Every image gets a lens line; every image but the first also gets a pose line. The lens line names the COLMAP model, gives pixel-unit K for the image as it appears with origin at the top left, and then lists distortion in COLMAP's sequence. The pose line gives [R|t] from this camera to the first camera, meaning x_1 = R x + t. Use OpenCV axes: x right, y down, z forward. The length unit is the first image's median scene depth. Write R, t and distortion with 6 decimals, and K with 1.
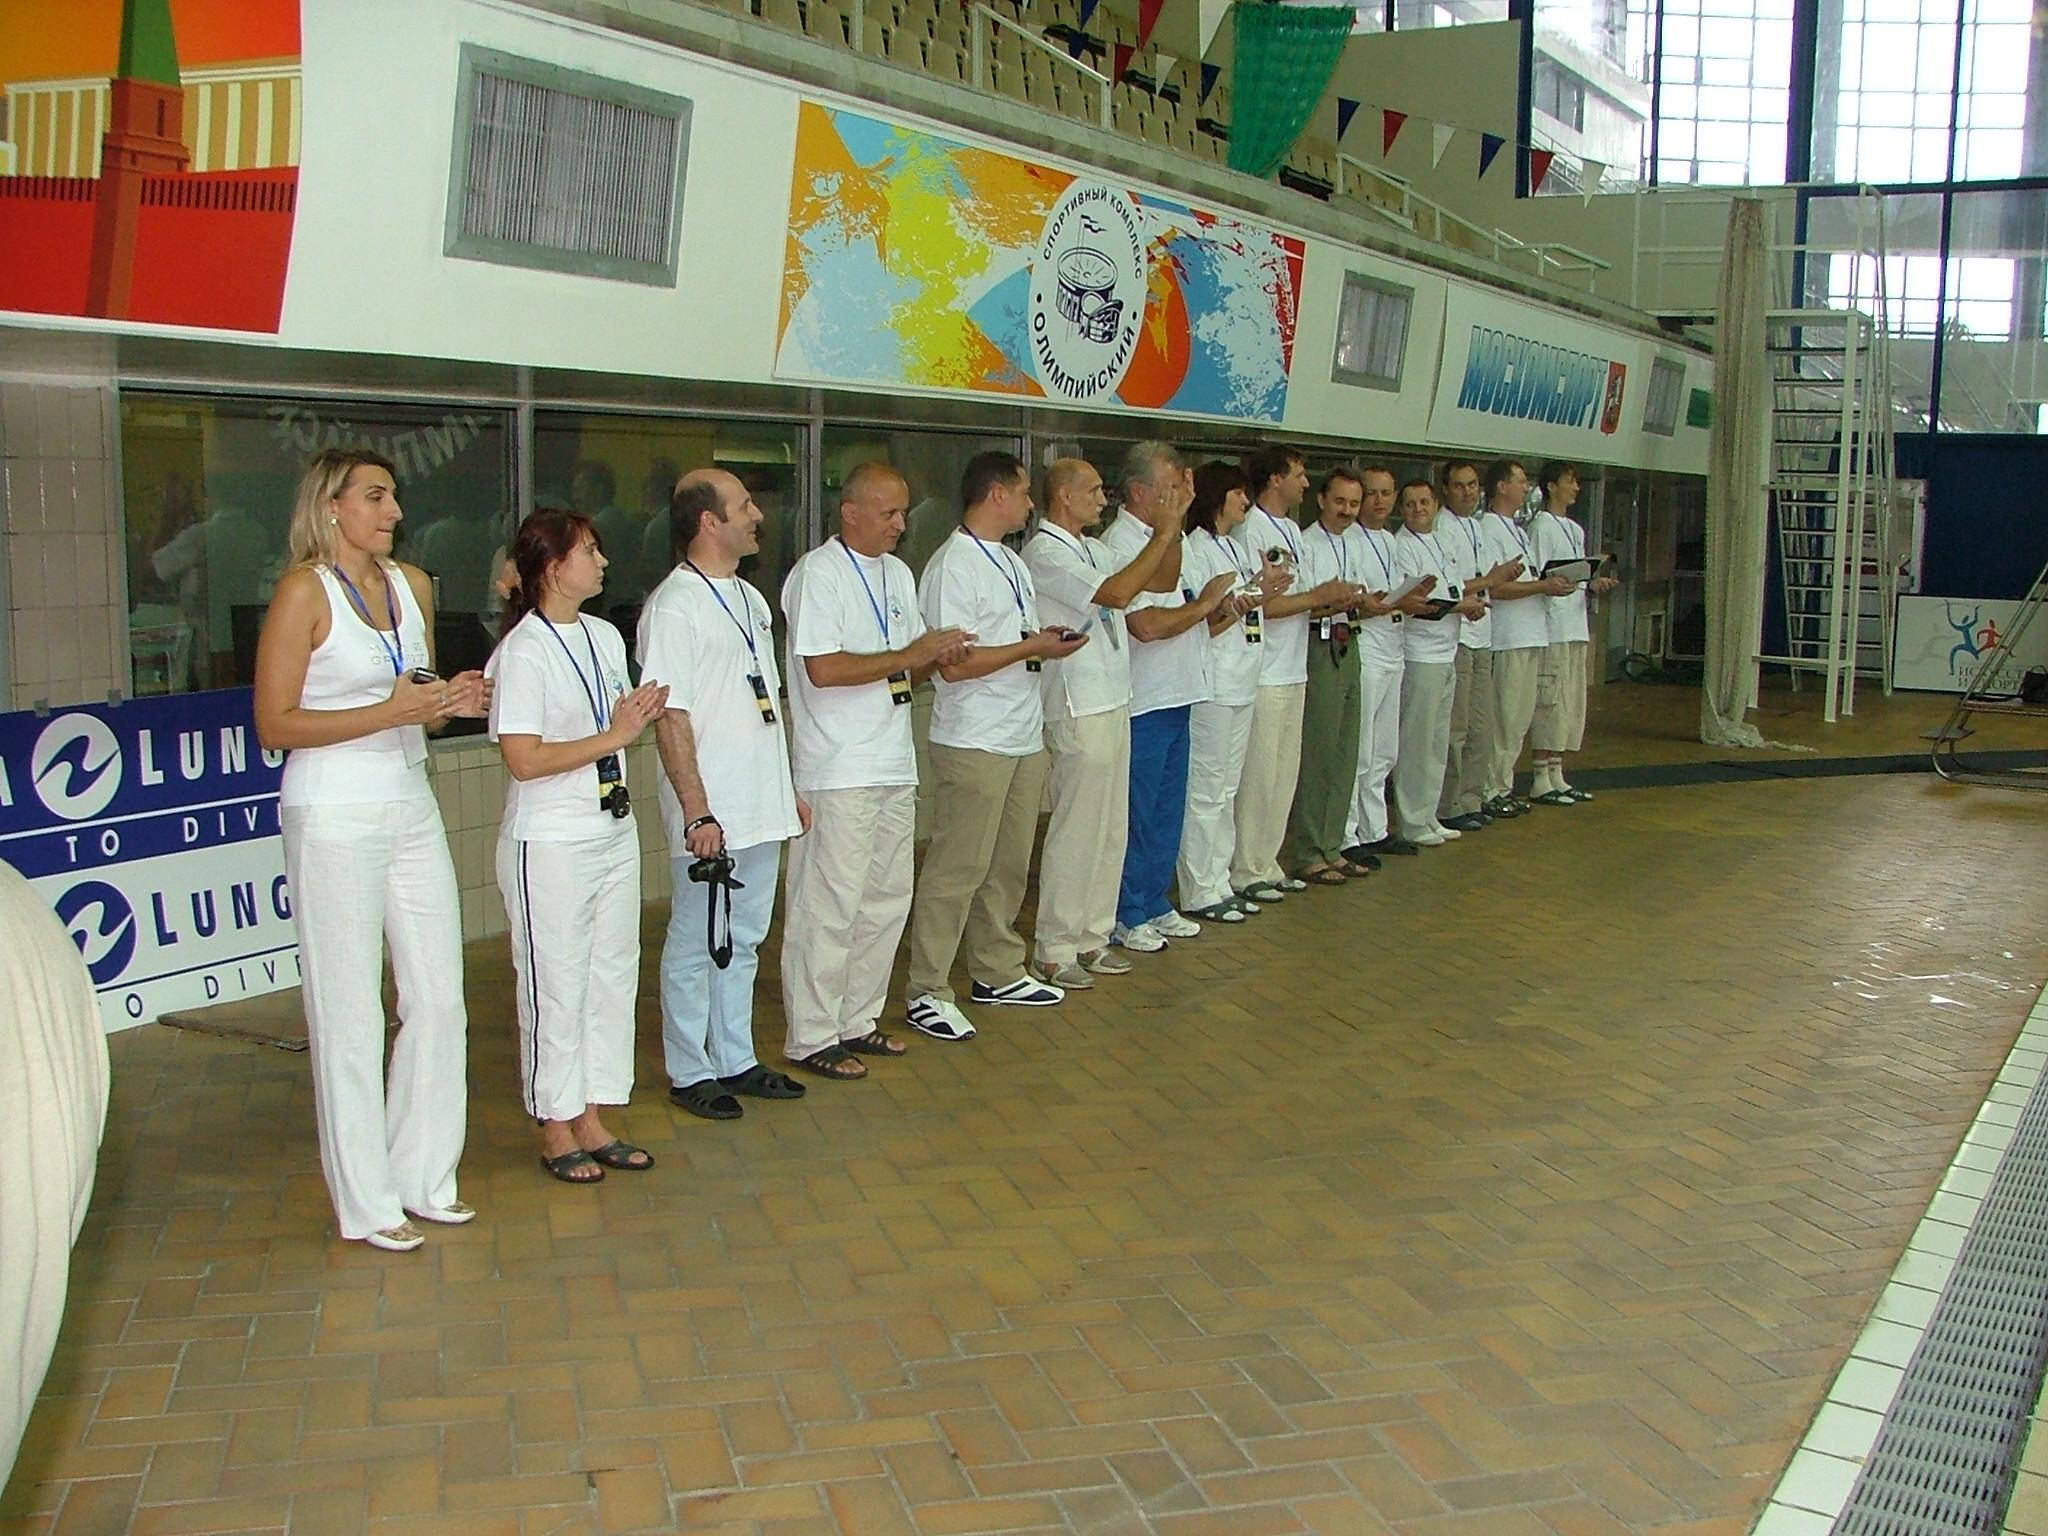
lens RADIAL K [[2180.6, 0, 1017.2], [0, 2180.6, 779.0], [0, 0, 1]] dist [-0.148989, 0.000000]
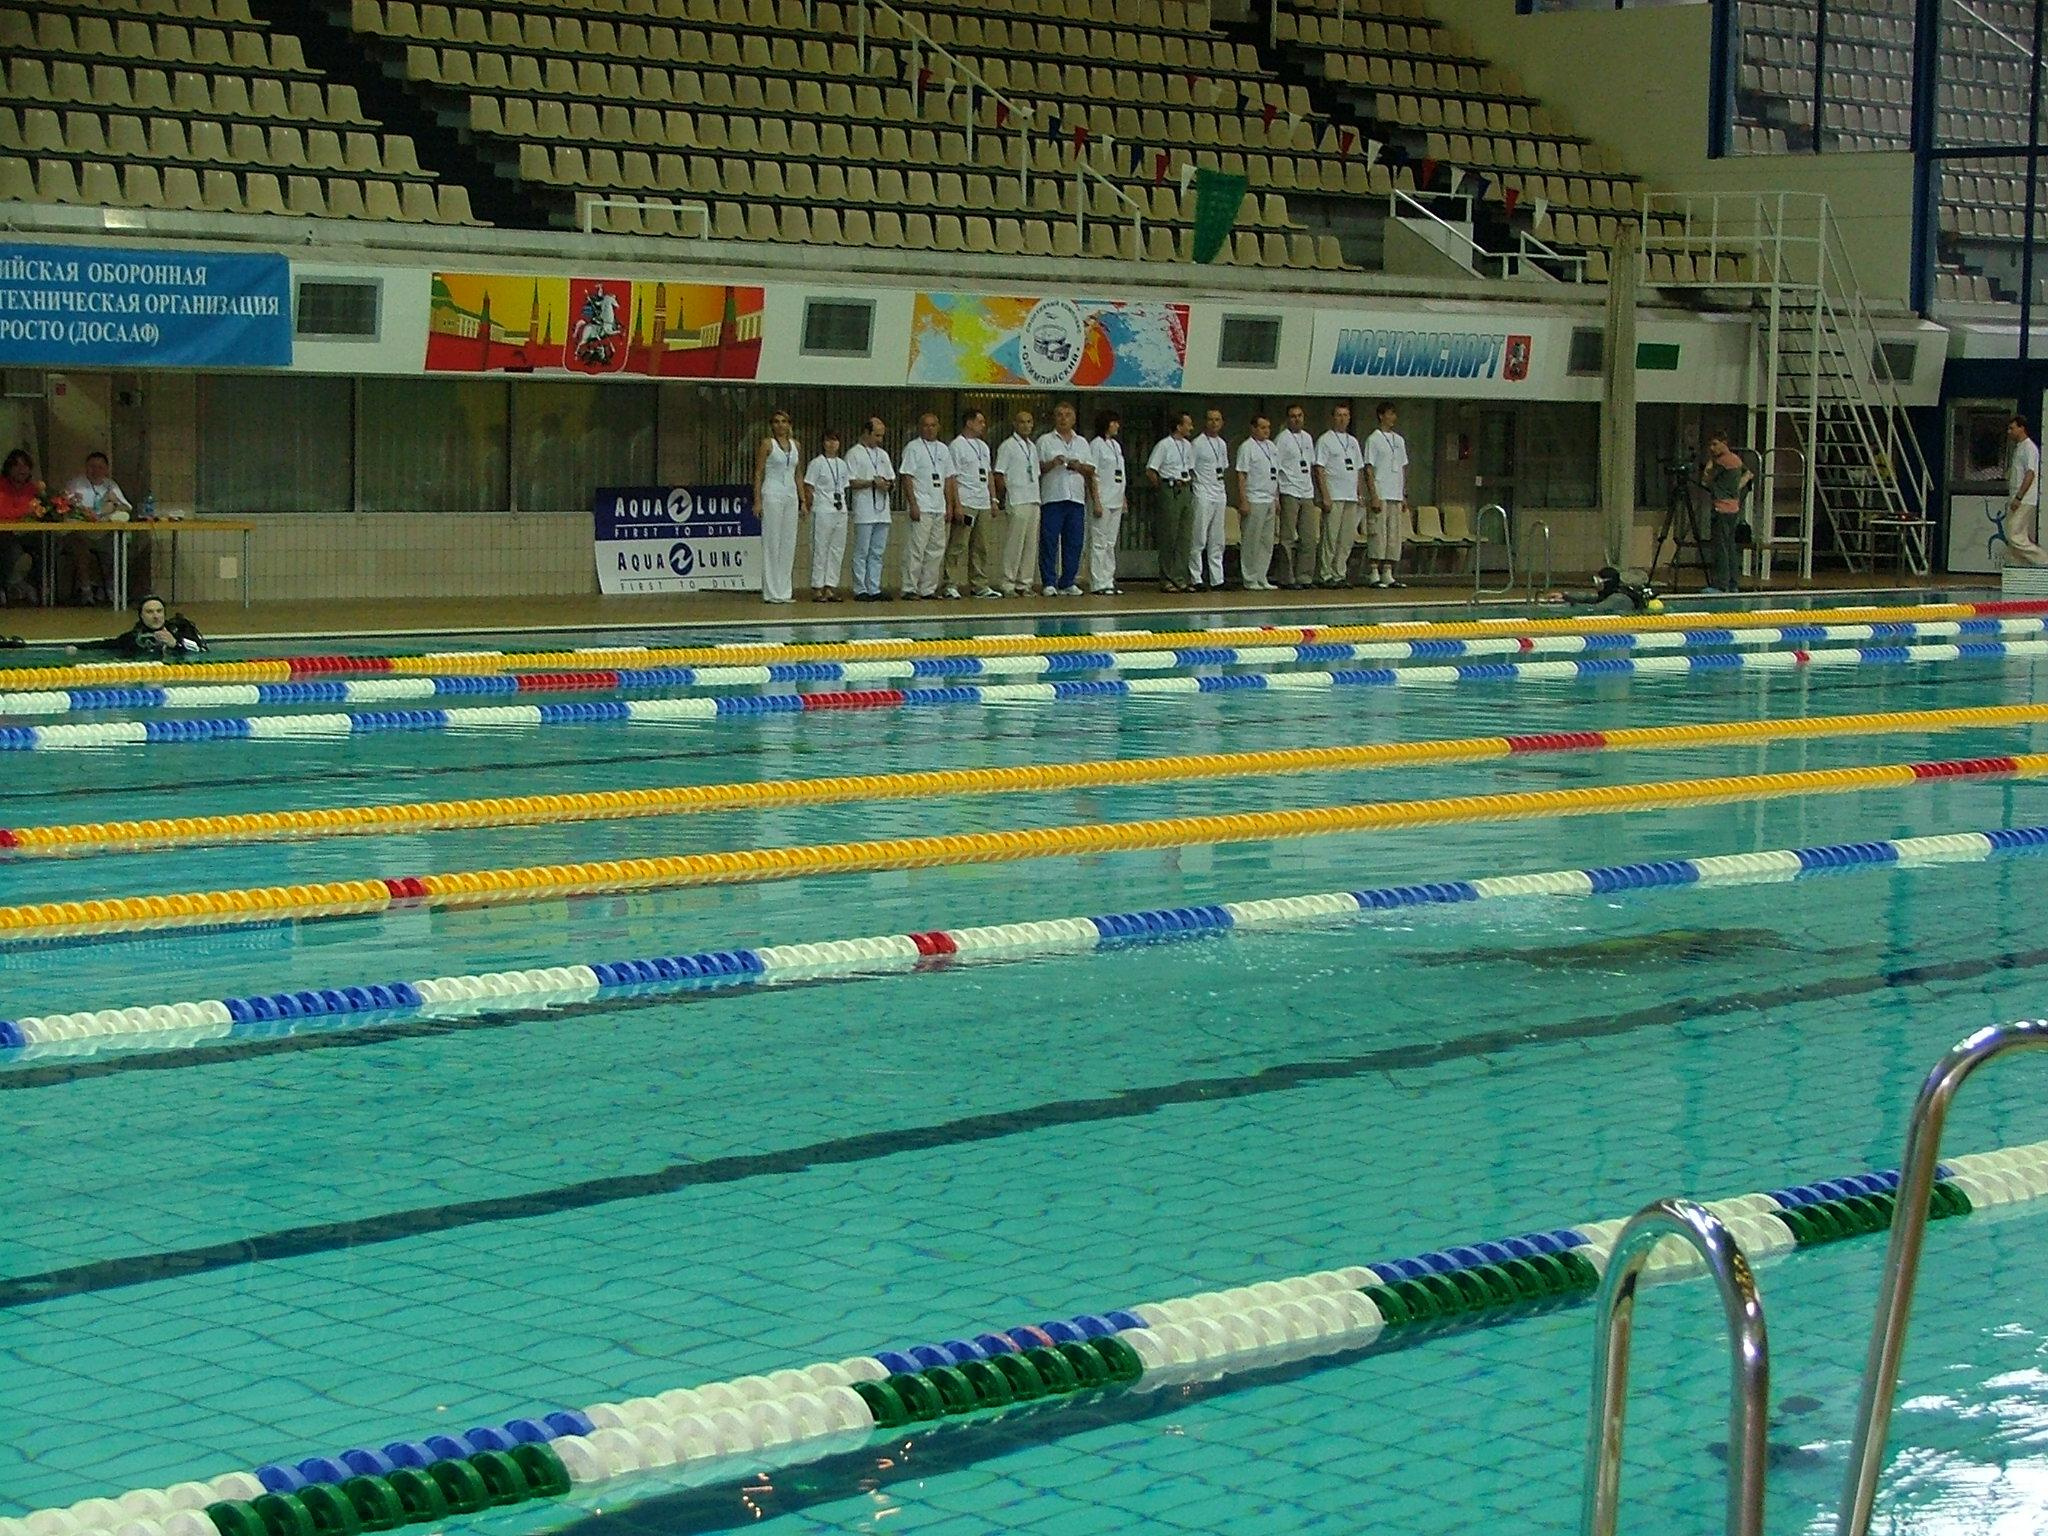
lens RADIAL K [[5270.2, 0, 1025.1], [0, 5270.2, 765.7], [0, 0, 1]] dist [0.132076, 0.000000]
pose [[0.977772, 0.020757, -0.208641, 1.335889], [-0.033052, 0.997905, -0.055620, 0.626878], [0.207050, 0.061280, 0.976409, -5.120639]]
